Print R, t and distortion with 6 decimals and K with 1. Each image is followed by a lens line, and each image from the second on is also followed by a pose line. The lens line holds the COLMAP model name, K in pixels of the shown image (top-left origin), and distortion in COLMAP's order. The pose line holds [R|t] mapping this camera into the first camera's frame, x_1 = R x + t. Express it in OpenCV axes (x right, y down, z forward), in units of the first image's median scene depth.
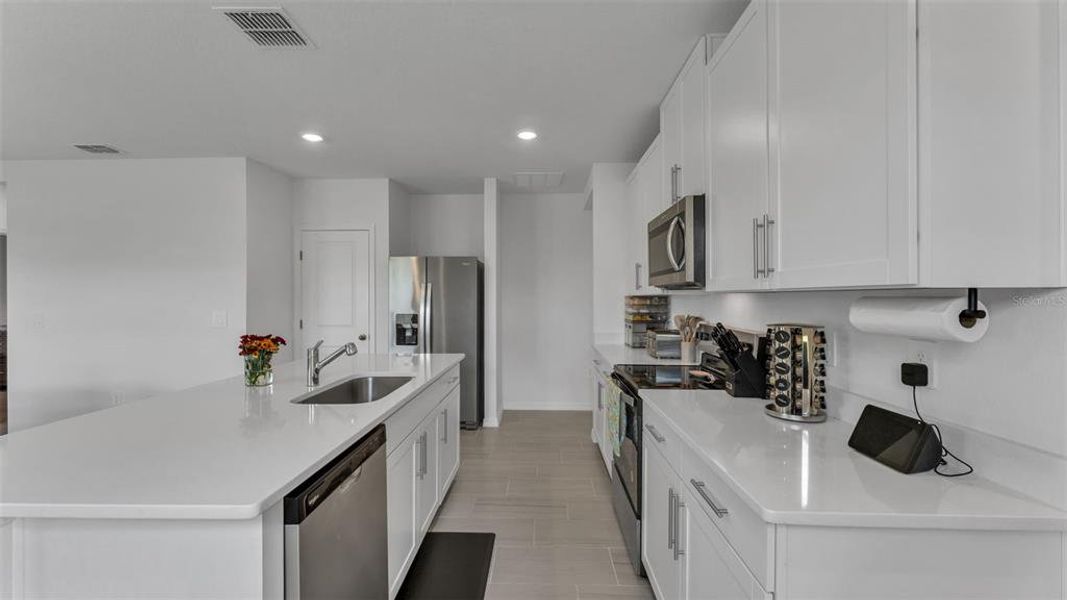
lens RADIAL K [[435.2, 0, 538.1], [0, 435.2, 298.0], [0, 0, 1]] dist [0.001842, 0.000050]
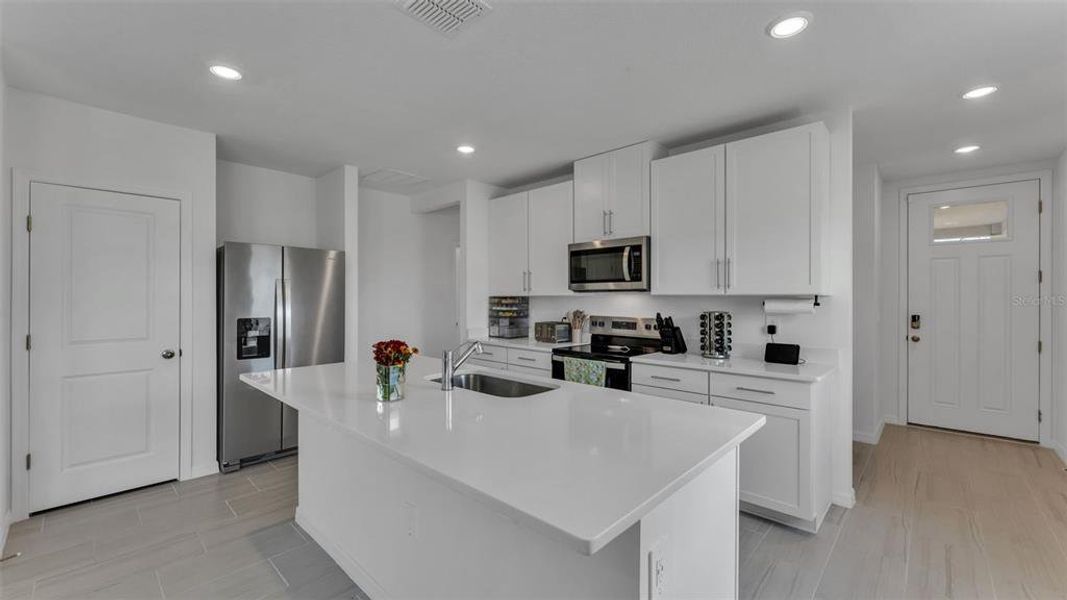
lens RADIAL K [[426.6, 0, 533.5], [0, 426.6, 300.0], [0, 0, 1]] dist [-0.001162, -0.000166]
pose [[0.666014, -0.001532, 0.745938, -0.625948], [-0.001623, 0.999993, 0.003503, 0.001231], [-0.745938, -0.003543, 0.666007, 0.139781]]
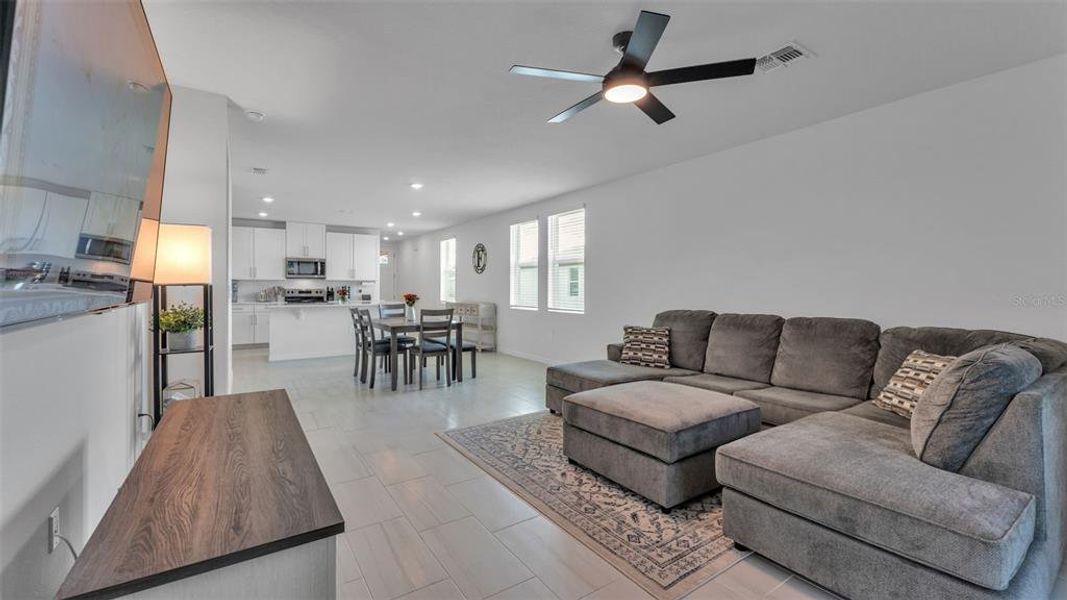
lens RADIAL K [[435.2, 0, 538.1], [0, 435.2, 298.0], [0, 0, 1]] dist [0.001842, 0.000050]
pose [[-0.586593, -0.017220, 0.809699, -2.580587], [0.001256, 0.999753, 0.022172, 0.043460], [-0.809881, 0.014023, -0.586426, 1.038079]]
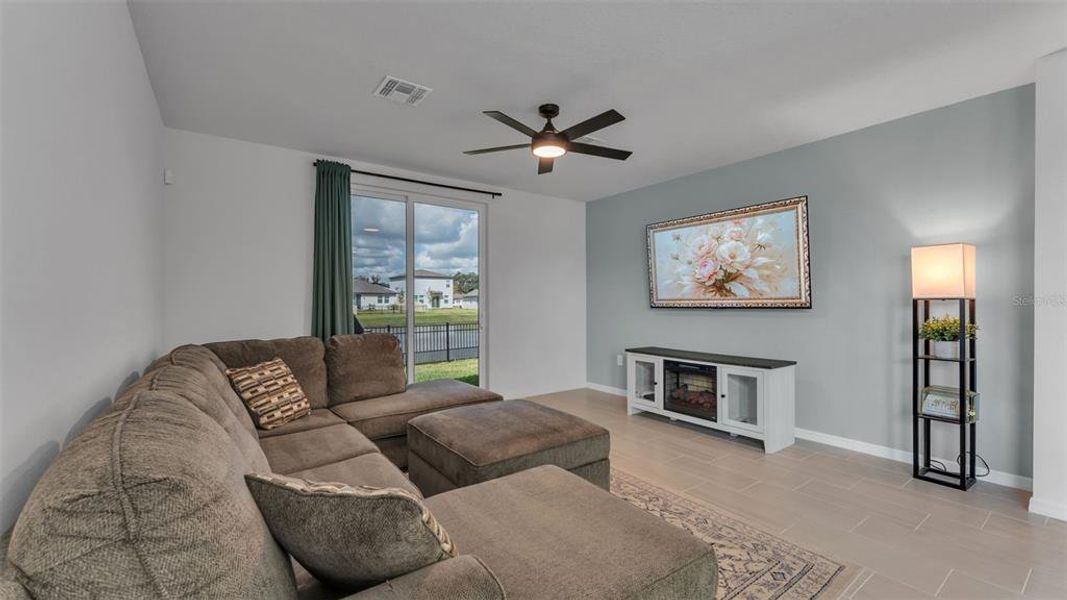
lens RADIAL K [[431.7, 0, 530.4], [0, 431.7, 308.7], [0, 0, 1]] dist [0.000726, 0.000092]
pose [[0.606557, 0.014823, -0.794902, -1.501895], [0.000120, 0.999824, 0.018736, 0.039607], [0.795040, -0.011460, 0.606449, 0.024987]]
